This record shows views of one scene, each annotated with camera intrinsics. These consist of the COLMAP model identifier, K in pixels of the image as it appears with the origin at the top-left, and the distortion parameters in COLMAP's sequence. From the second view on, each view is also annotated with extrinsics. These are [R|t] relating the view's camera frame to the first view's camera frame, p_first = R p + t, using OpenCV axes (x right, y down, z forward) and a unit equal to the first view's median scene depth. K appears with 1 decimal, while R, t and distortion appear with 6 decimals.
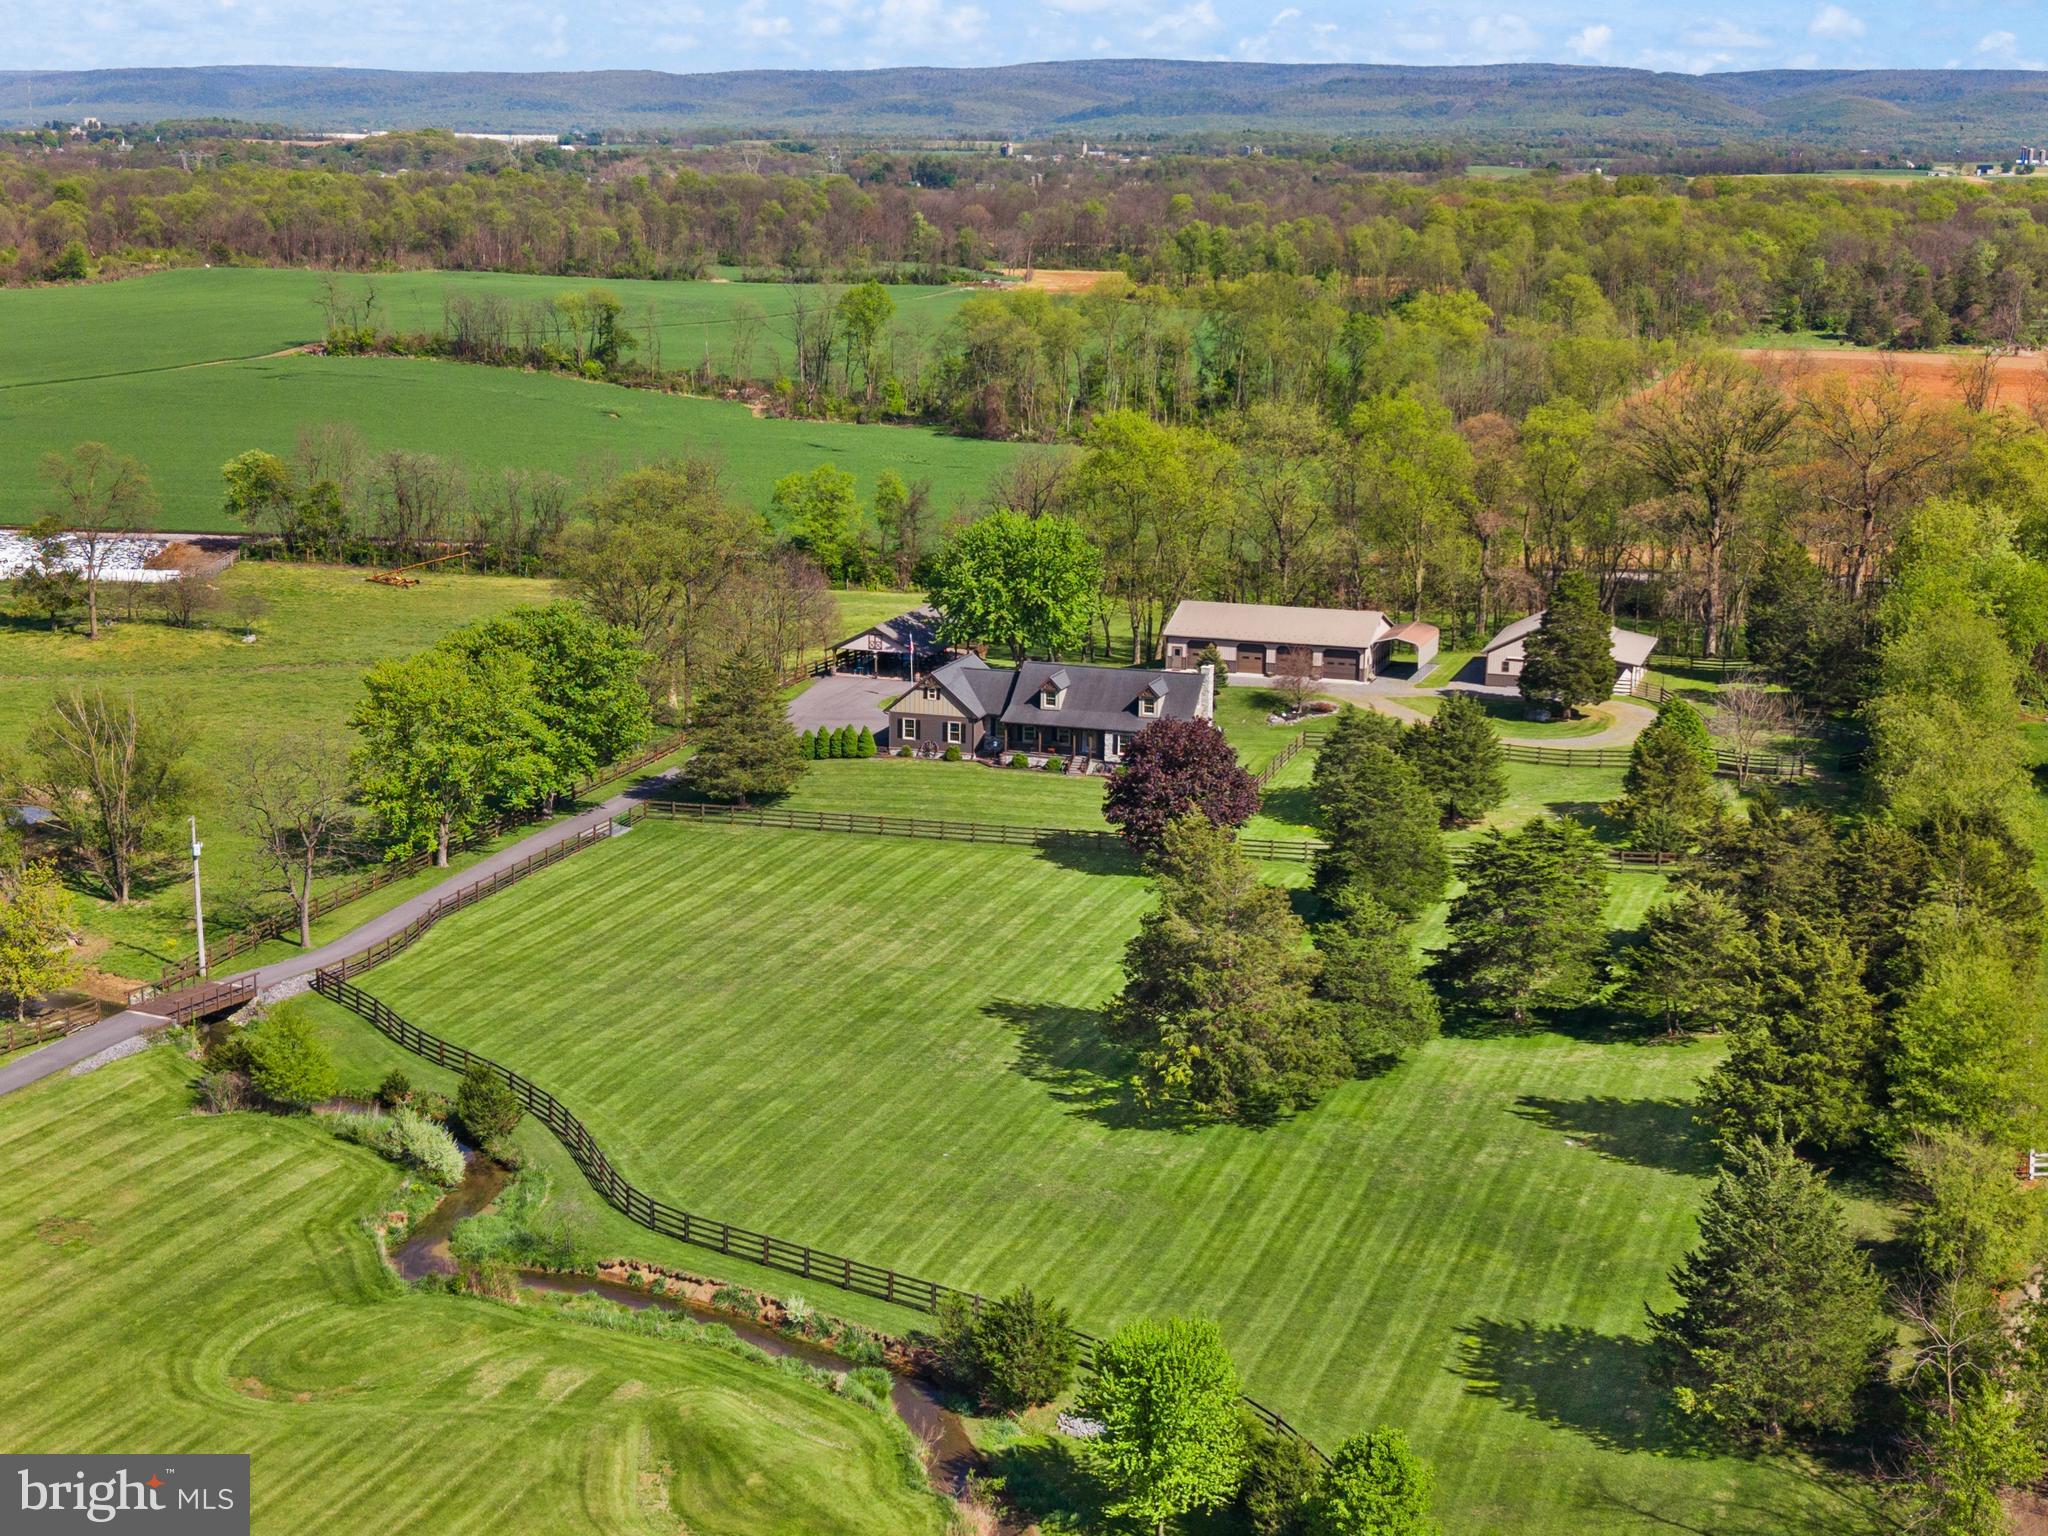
lens RADIAL K [[2854.0, 0, 1024.0], [0, 2854.0, 768.0], [0, 0, 1]] dist [0.253107, -1.064987]
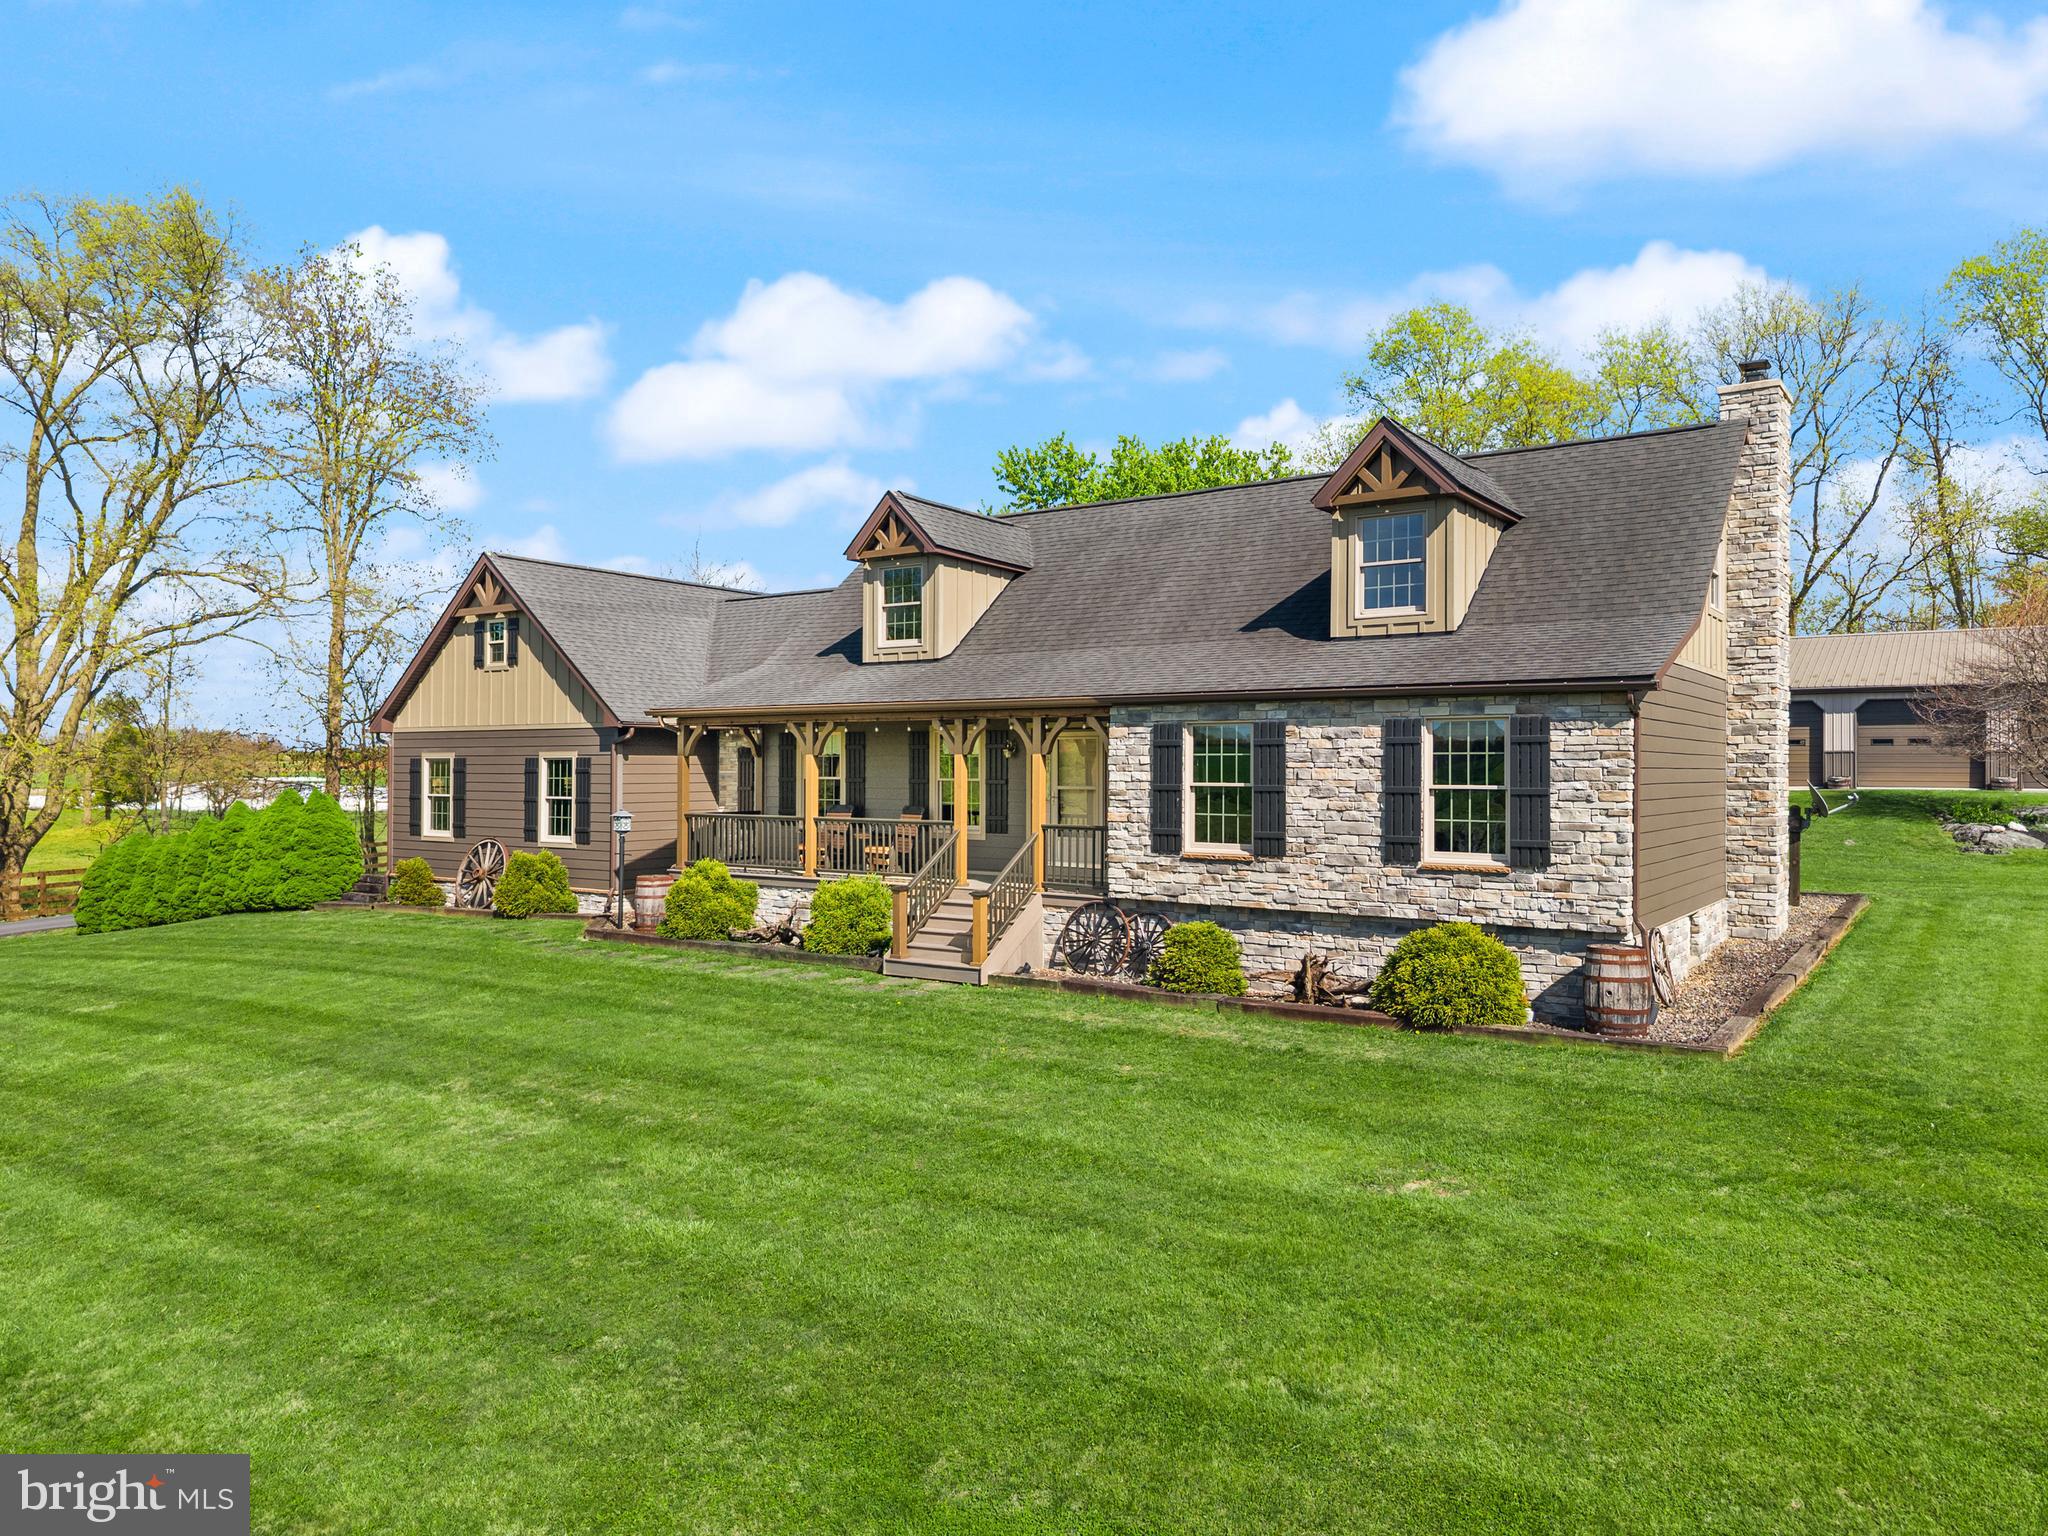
lens RADIAL K [[1380.9, 0, 1024.0], [0, 1380.9, 768.0], [0, 0, 1]] dist [0.097964, -0.147291]
pose [[0.954175, -0.009227, -0.299106, 0.041619], [-0.056103, 0.976285, -0.209093, 0.006250], [0.293942, 0.216293, 0.931029, 0.810474]]
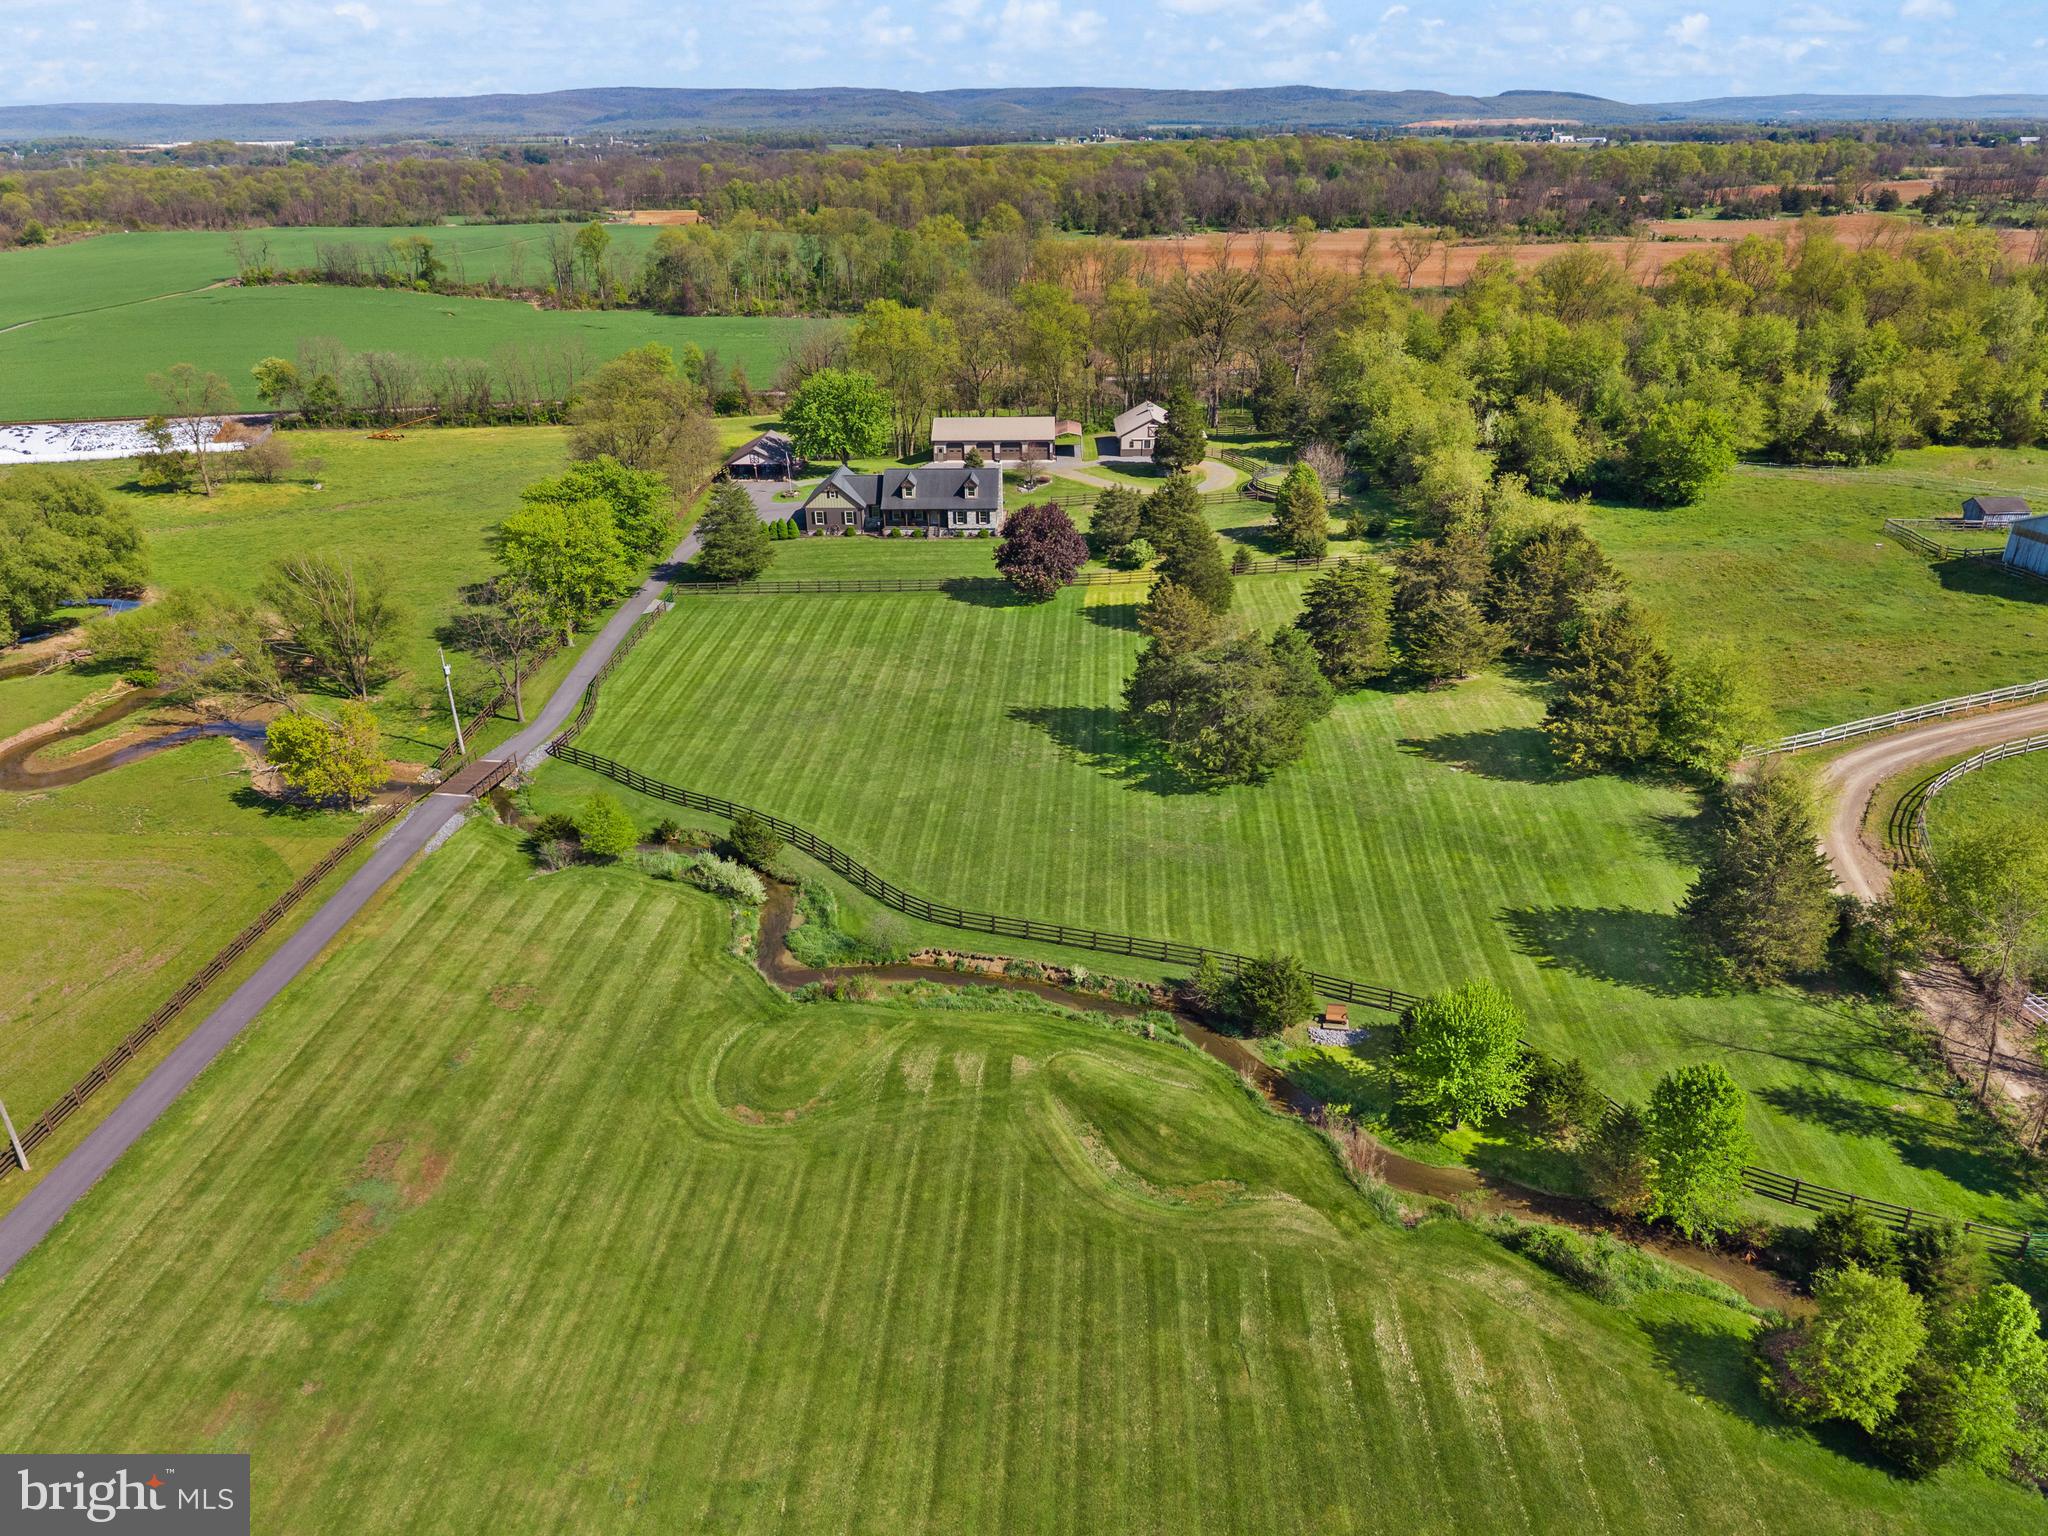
lens RADIAL K [[1397.7, 0, 1024.0], [0, 1397.7, 768.0], [0, 0, 1]] dist [0.039675, -0.038472]
pose [[0.957469, -0.142255, 0.251030, -0.133850], [0.086529, 0.971537, 0.220519, -0.036915], [-0.275255, -0.189419, 0.942526, 0.175468]]
